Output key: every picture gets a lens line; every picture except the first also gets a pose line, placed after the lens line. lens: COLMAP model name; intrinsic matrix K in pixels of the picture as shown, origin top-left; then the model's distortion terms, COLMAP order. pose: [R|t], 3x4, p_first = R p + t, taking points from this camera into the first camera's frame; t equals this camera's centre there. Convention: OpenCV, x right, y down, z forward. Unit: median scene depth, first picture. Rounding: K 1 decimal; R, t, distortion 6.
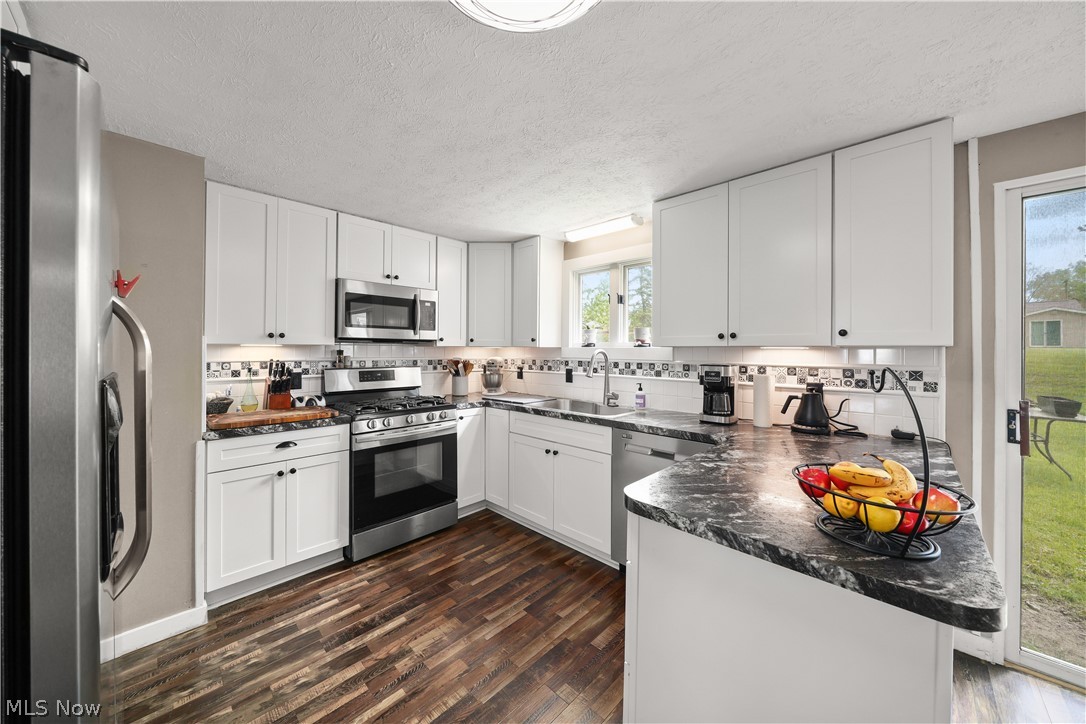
lens RADIAL K [[384.0, 0, 529.5], [0, 384.0, 348.7], [0, 0, 1]] dist [-0.005269, 0.000057]
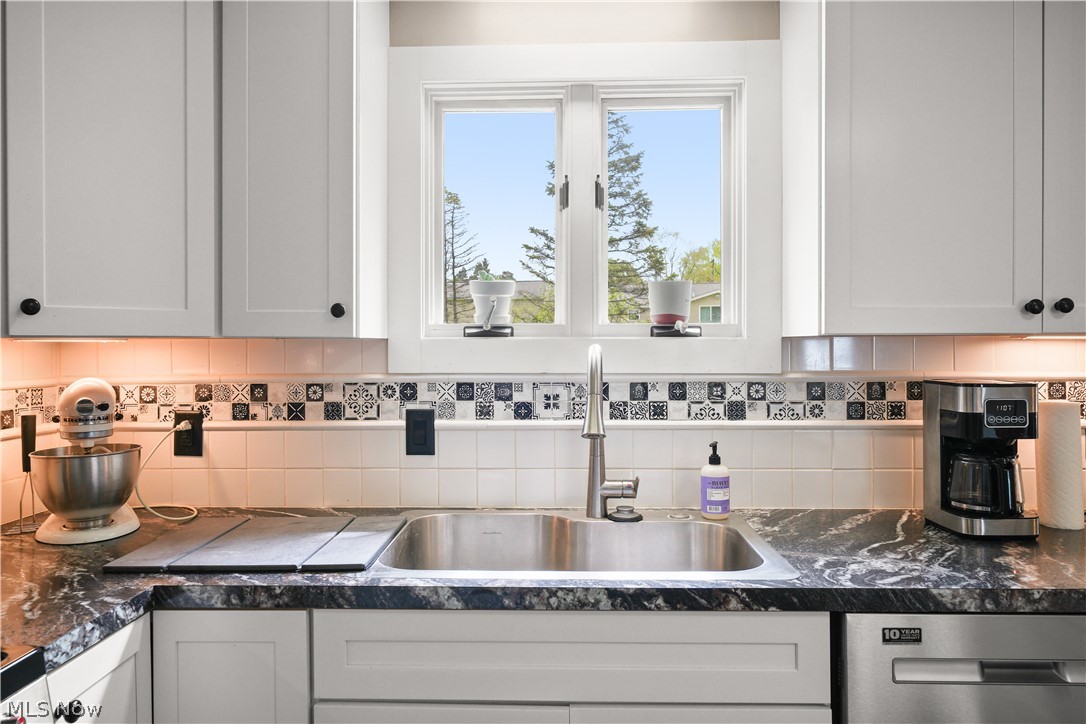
lens RADIAL K [[743.6, 0, 518.7], [0, 743.6, 344.2], [0, 0, 1]] dist [-0.001301, 0.001518]
pose [[0.730669, -0.007130, 0.682695, -0.289608], [0.005511, 0.999974, 0.004546, -0.001529], [-0.682710, 0.000440, 0.730690, 0.632798]]
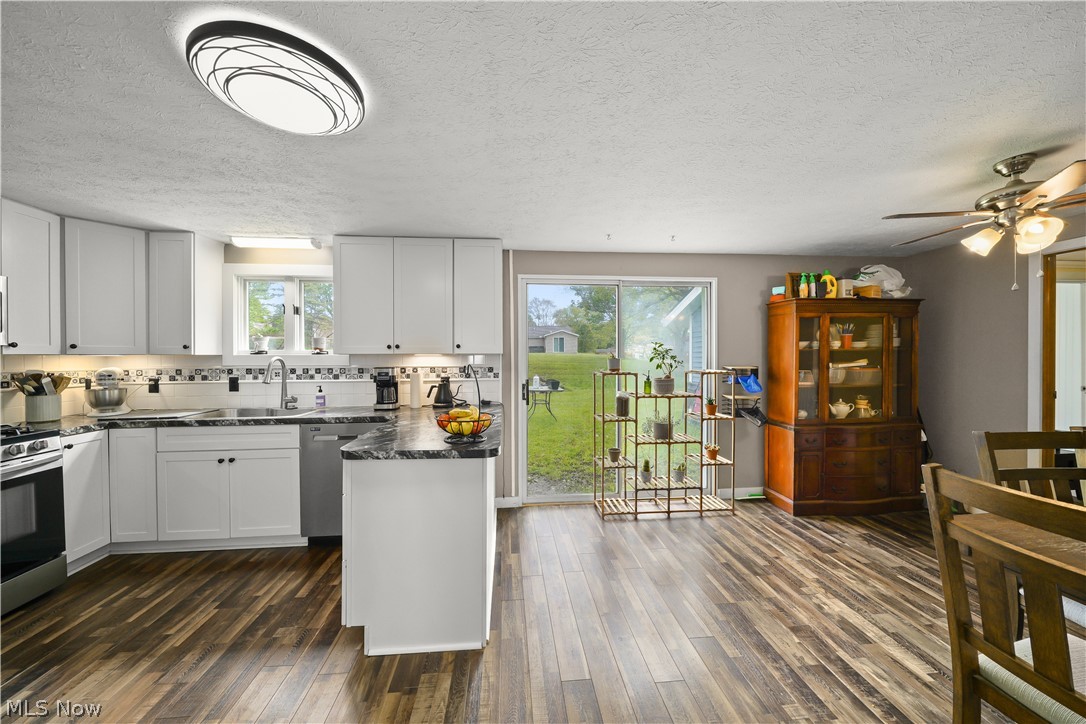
lens RADIAL K [[384.0, 0, 542.3], [0, 384.0, 357.8], [0, 0, 1]] dist [-0.005269, 0.000057]
pose [[0.635451, -0.011352, 0.772058, -0.176237], [0.004463, 0.999929, 0.011029, -0.003967], [-0.772129, -0.003563, 0.635456, -0.249899]]
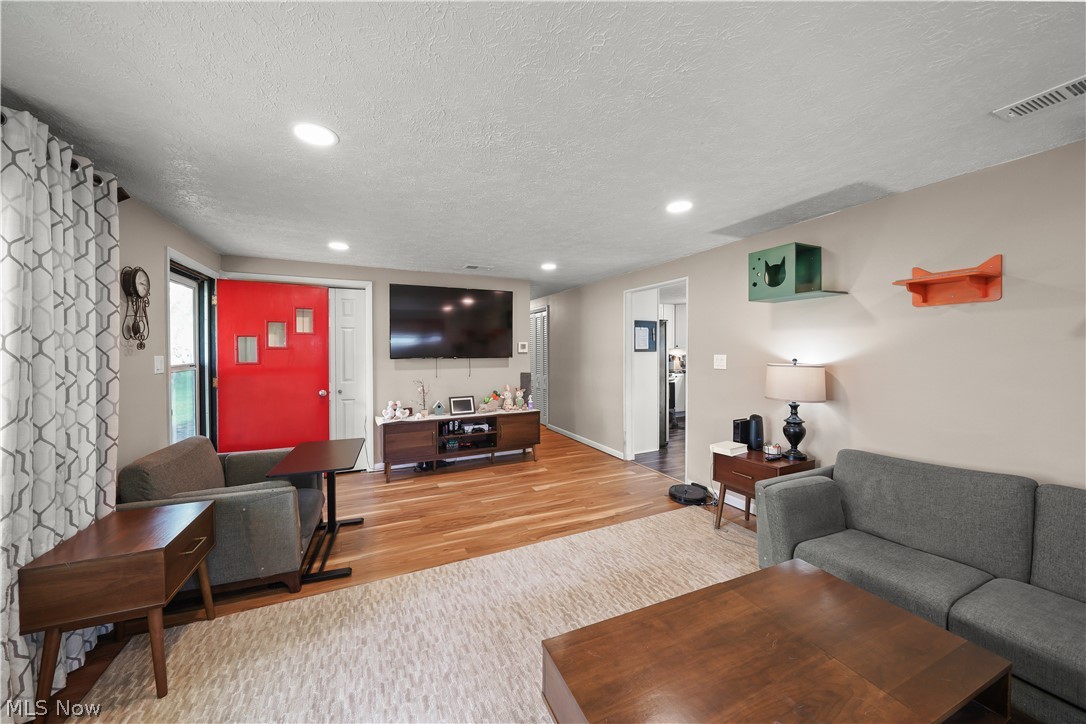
lens RADIAL K [[384.0, 0, 518.5], [0, 384.0, 354.3], [0, 0, 1]] dist [-0.005269, 0.000057]
pose [[0.926417, -0.003480, -0.376484, -0.206400], [0.008890, 0.999881, 0.012632, -0.012636], [0.376395, -0.015050, 0.926337, -1.911169]]
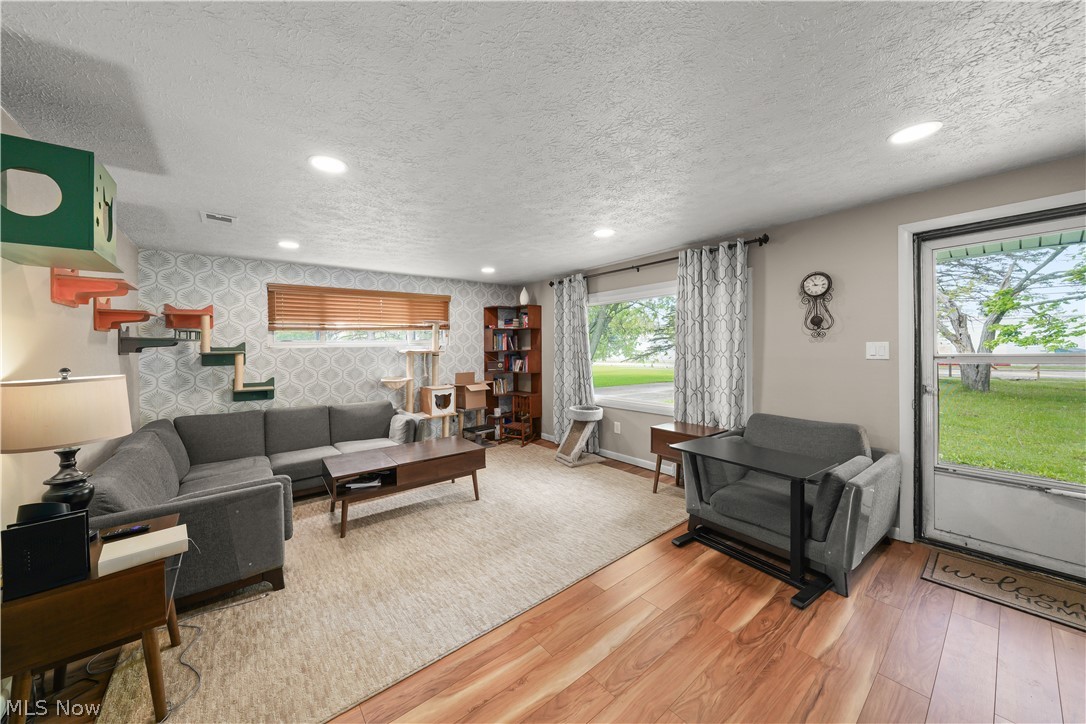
lens RADIAL K [[384.0, 0, 533.2], [0, 384.0, 352.2], [0, 0, 1]] dist [-0.005269, 0.000057]
pose [[-0.991875, 0.012228, 0.126629, -0.669667], [0.013952, 0.999822, 0.012739, -0.002794], [-0.126450, 0.014403, -0.991868, -0.251823]]
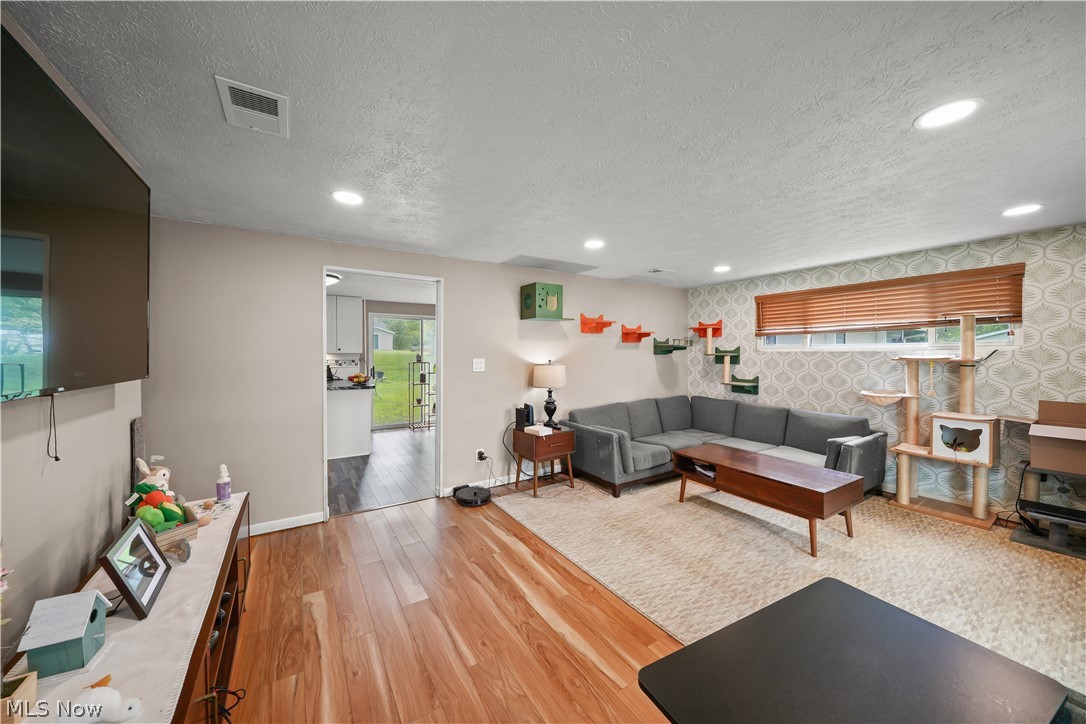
lens RADIAL K [[384.0, 0, 536.7], [0, 384.0, 357.4], [0, 0, 1]] dist [-0.005269, 0.000057]
pose [[0.232201, -0.017871, 0.972504, -1.400243], [0.001660, 0.999837, 0.017977, -0.019227], [-0.972666, -0.002560, 0.232193, -1.013586]]
